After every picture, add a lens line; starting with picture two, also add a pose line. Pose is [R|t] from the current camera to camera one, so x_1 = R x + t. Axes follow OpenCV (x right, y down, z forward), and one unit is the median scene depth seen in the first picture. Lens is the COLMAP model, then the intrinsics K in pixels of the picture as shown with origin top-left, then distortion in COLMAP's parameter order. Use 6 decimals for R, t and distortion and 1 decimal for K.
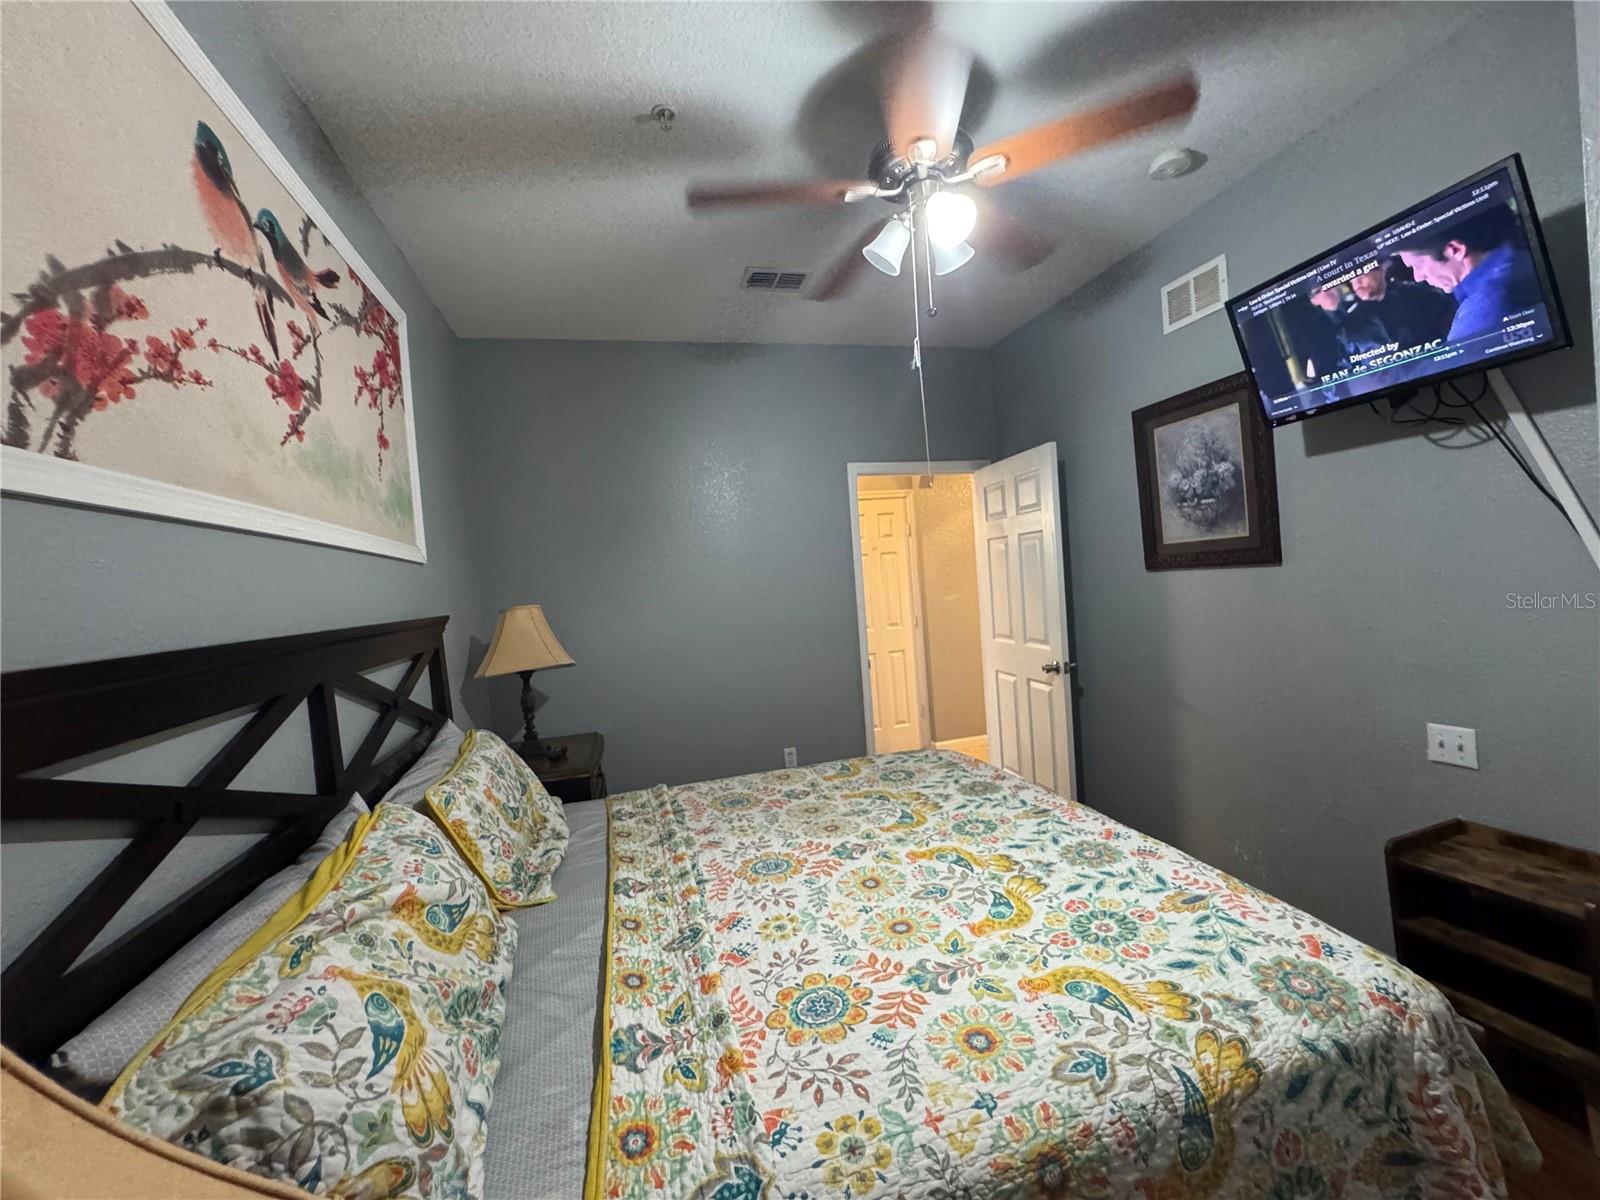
lens RADIAL K [[646.2, 0, 800.0], [0, 646.2, 600.0], [0, 0, 1]] dist [-0.000797, -0.000128]
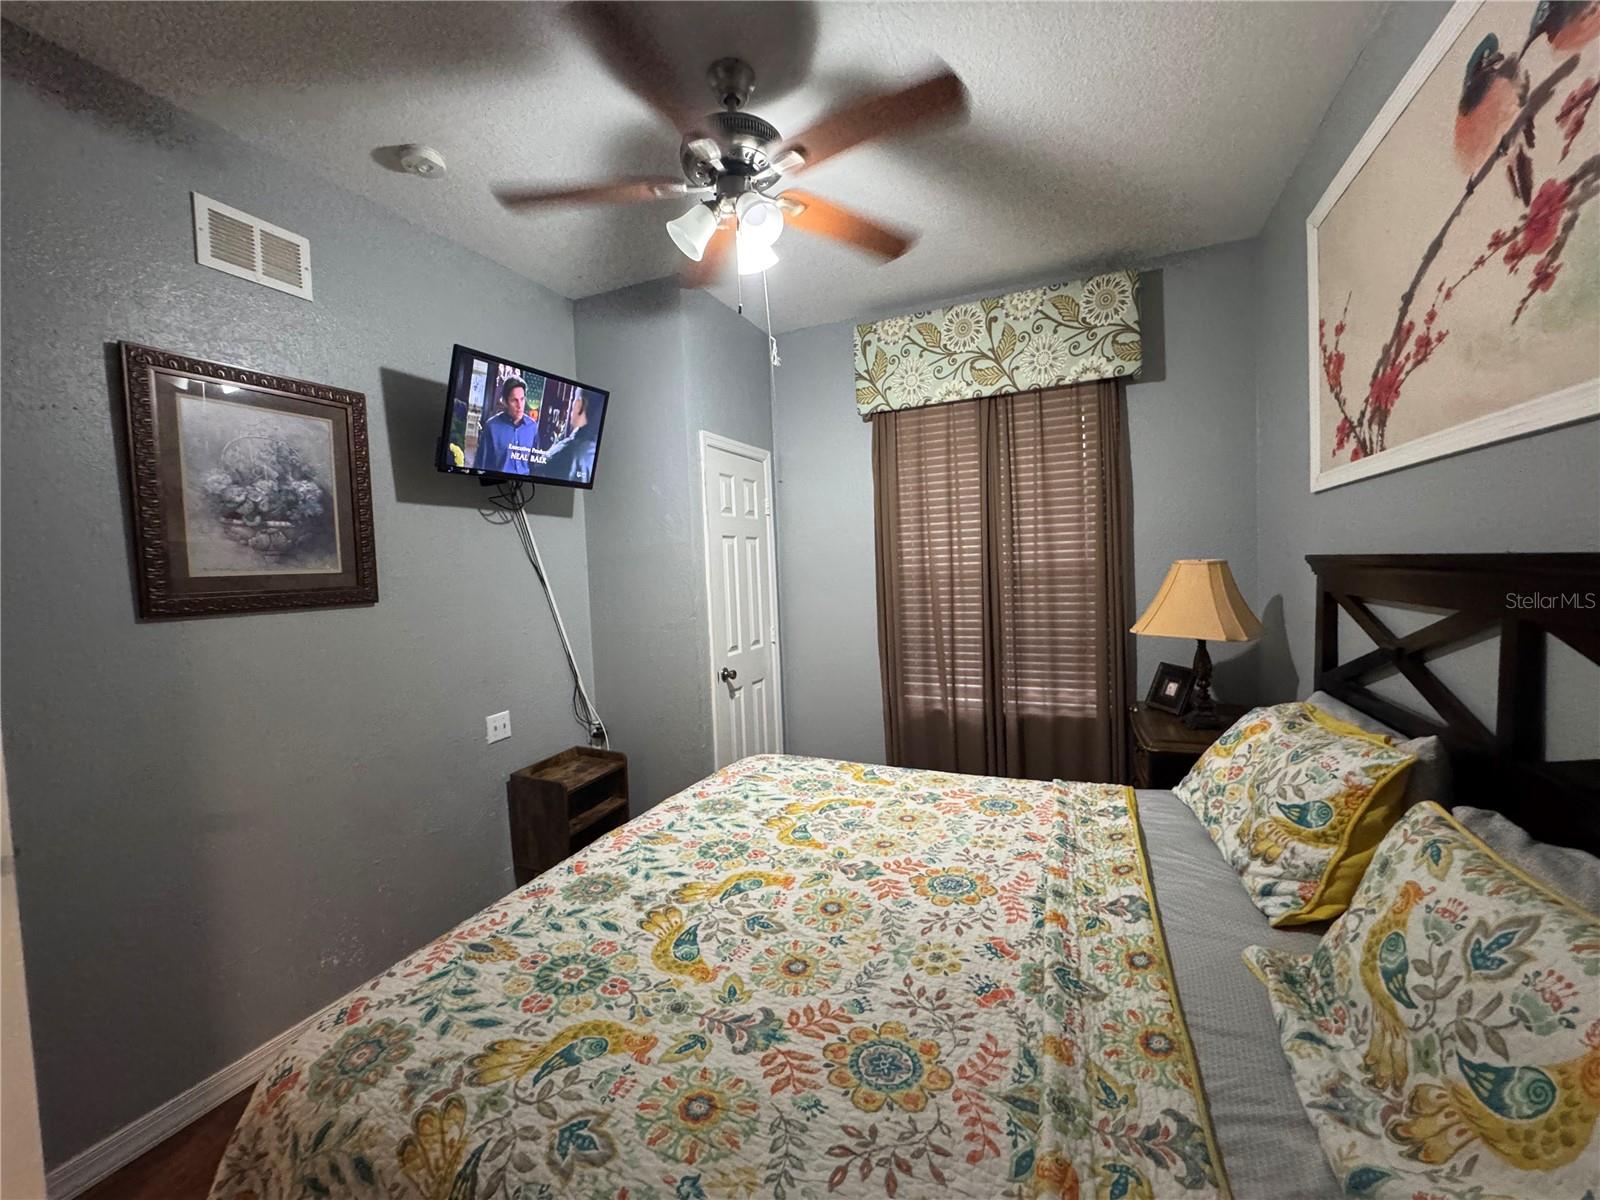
lens RADIAL K [[571.2, 0, 830.5], [0, 571.2, 594.6], [0, 0, 1]] dist [-0.000522, -0.000033]
pose [[-0.771646, 0.075534, 0.631551, -0.360798], [0.119104, 0.992520, 0.026819, -0.012779], [-0.624801, 0.095915, -0.774870, 1.383143]]
